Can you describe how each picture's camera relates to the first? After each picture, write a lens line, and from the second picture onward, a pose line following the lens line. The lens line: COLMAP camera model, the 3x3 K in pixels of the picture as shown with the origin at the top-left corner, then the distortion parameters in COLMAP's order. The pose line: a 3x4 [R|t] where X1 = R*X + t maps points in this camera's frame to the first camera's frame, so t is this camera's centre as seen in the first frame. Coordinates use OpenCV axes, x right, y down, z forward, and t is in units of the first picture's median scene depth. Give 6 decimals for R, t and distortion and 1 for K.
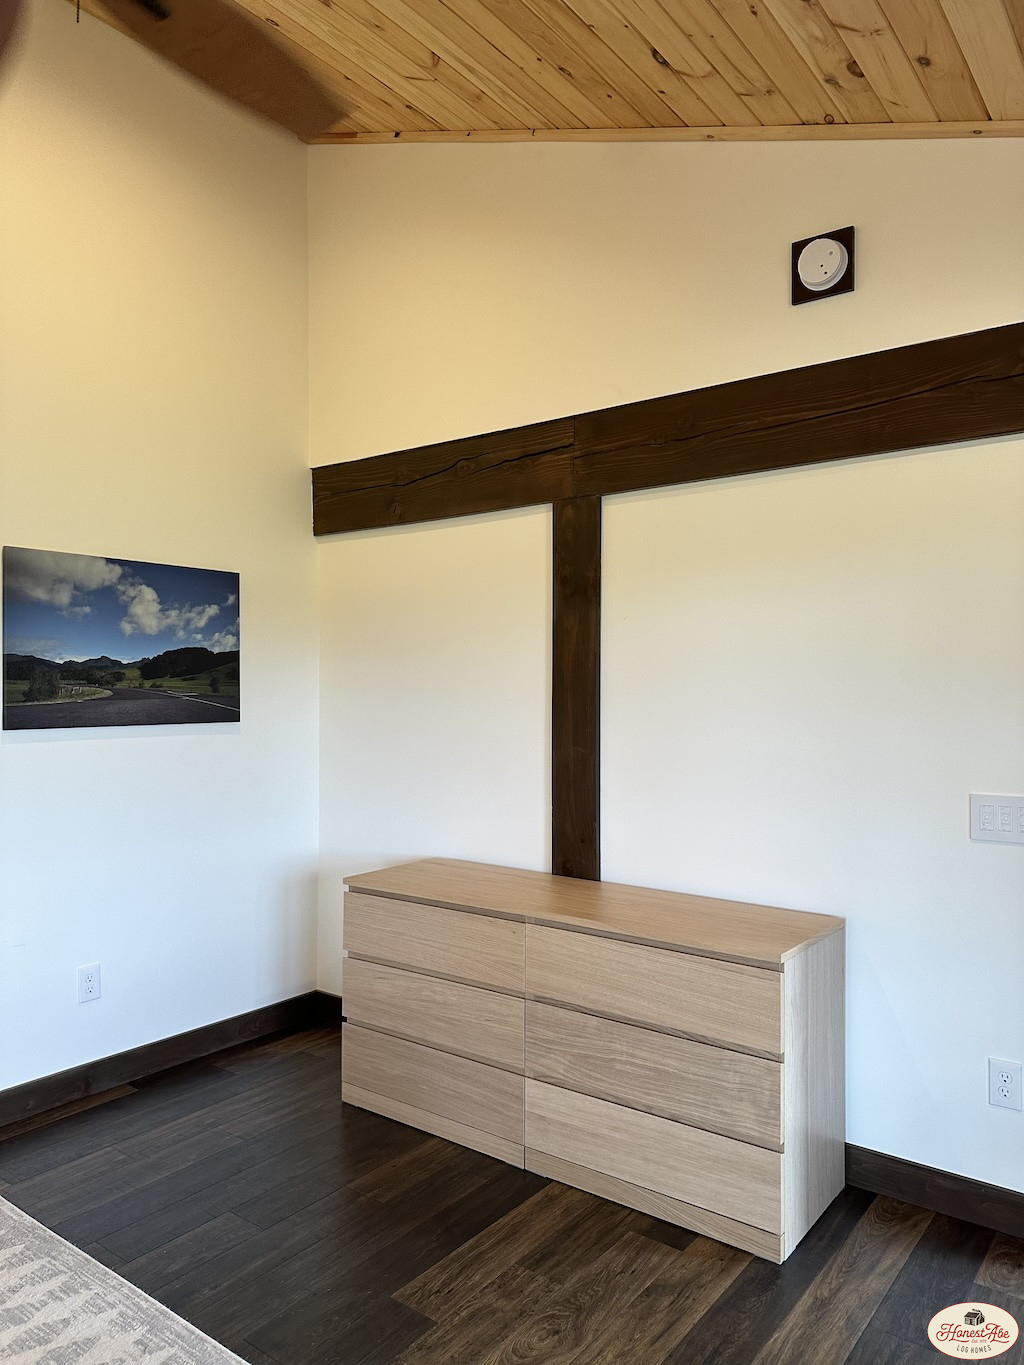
lens RADIAL K [[965.3, 0, 505.1], [0, 965.3, 684.8], [0, 0, 1]] dist [0.041526, -0.031153]
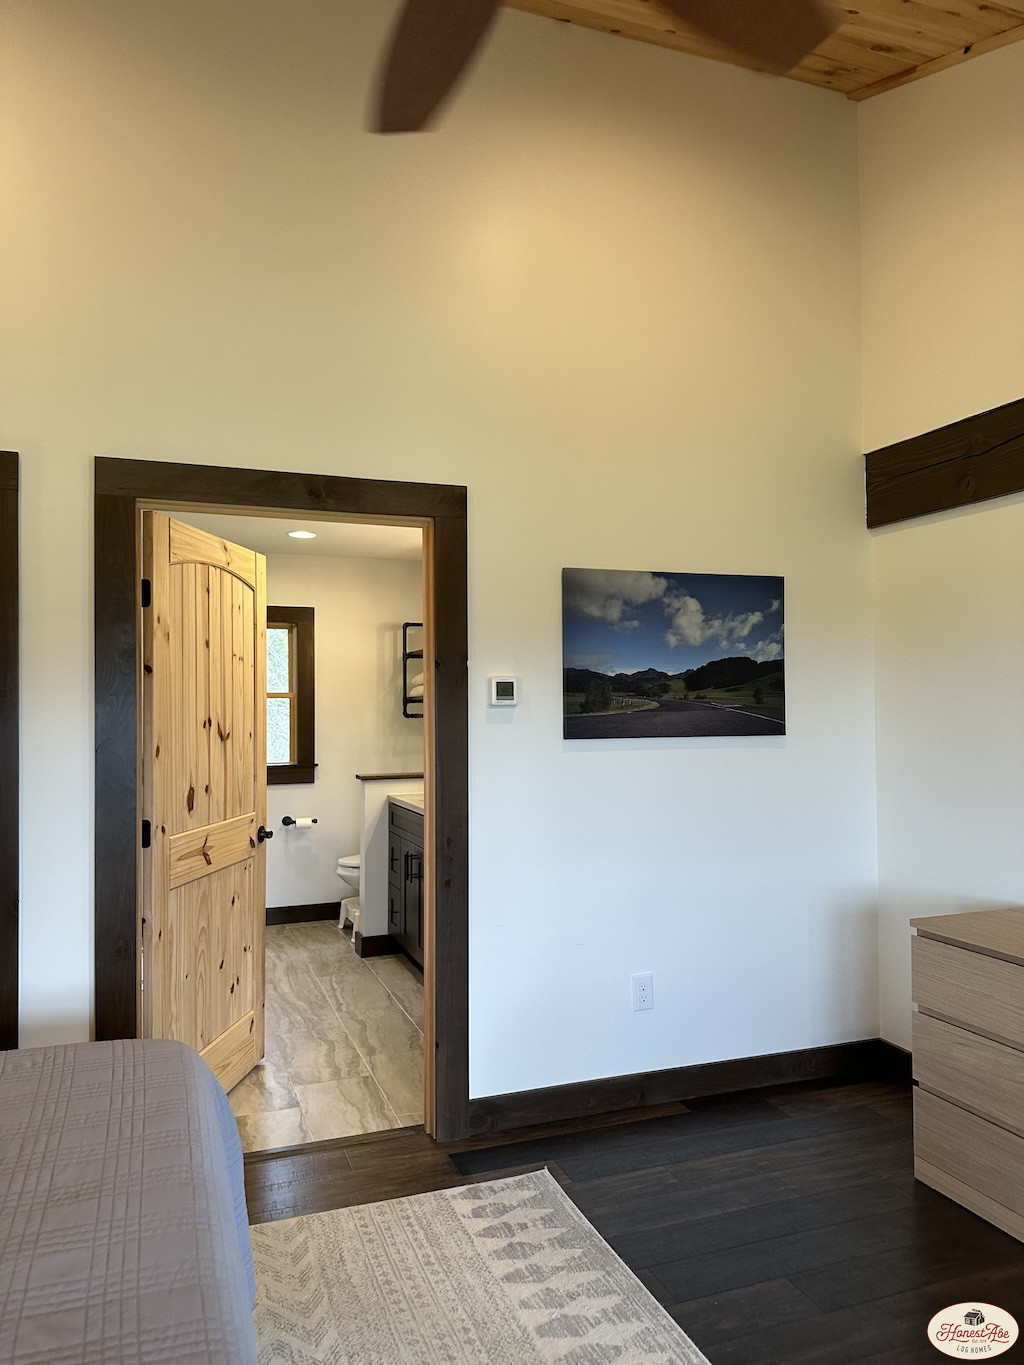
lens RADIAL K [[965.3, 0, 505.4], [0, 965.3, 679.6], [0, 0, 1]] dist [0.041526, -0.031153]
pose [[0.850291, -0.017412, -0.526025, -0.013413], [0.007304, 0.999747, -0.021287, 0.002707], [0.526263, 0.014259, 0.850202, 0.068616]]
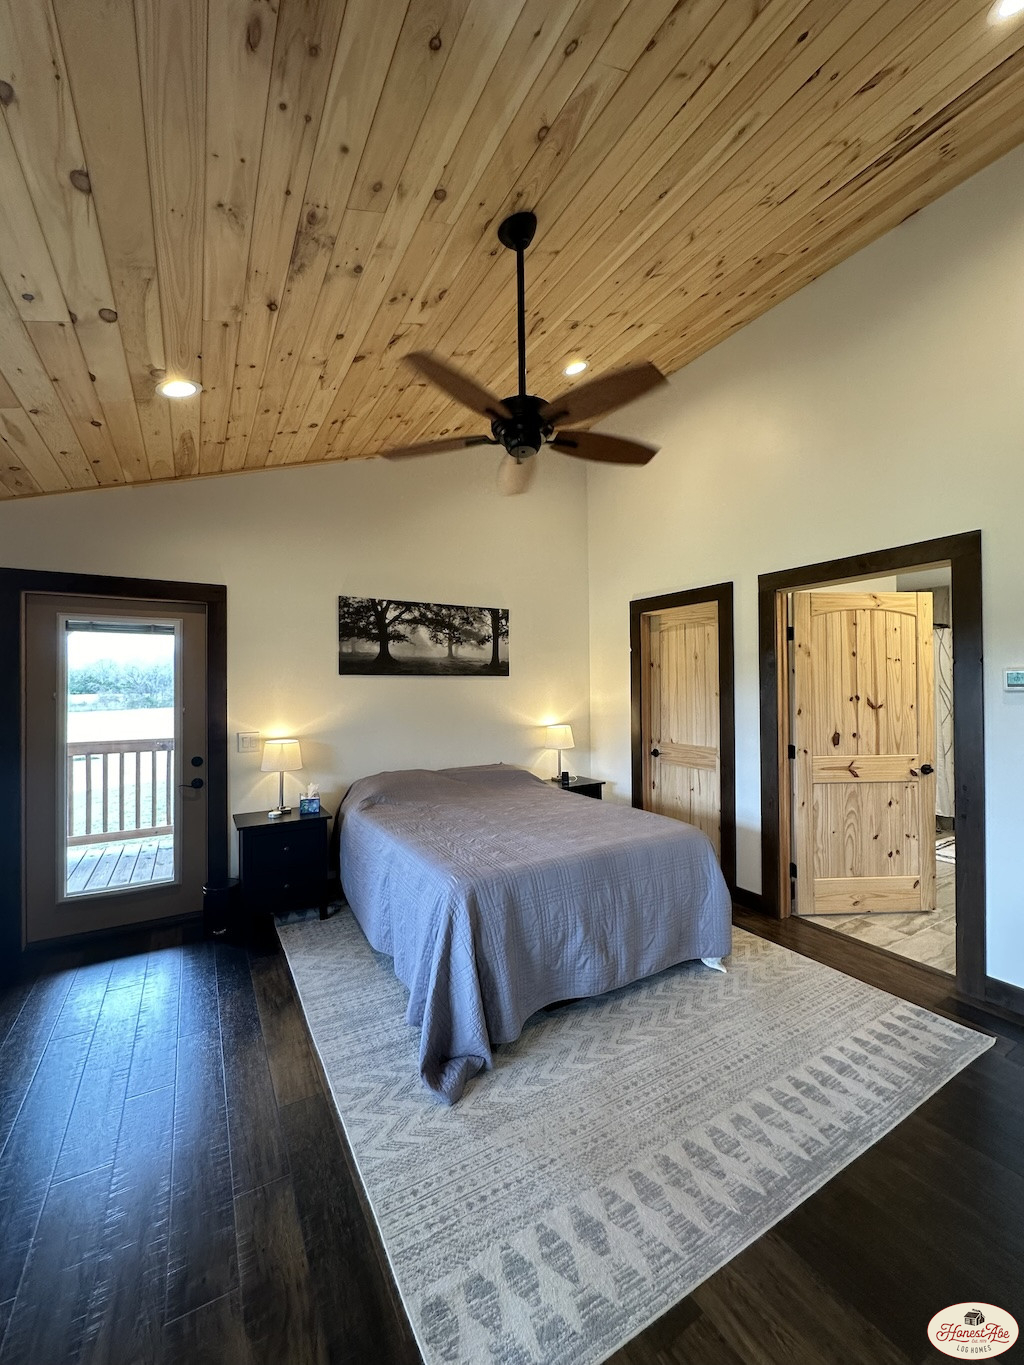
lens RADIAL K [[544.7, 0, 516.2], [0, 544.7, 681.8], [0, 0, 1]] dist [-0.004161, 0.000836]
pose [[-0.373472, -0.007555, -0.927611, 0.368149], [0.010570, 0.999867, -0.012399, -0.001088], [0.927581, -0.014436, -0.373343, 0.554524]]
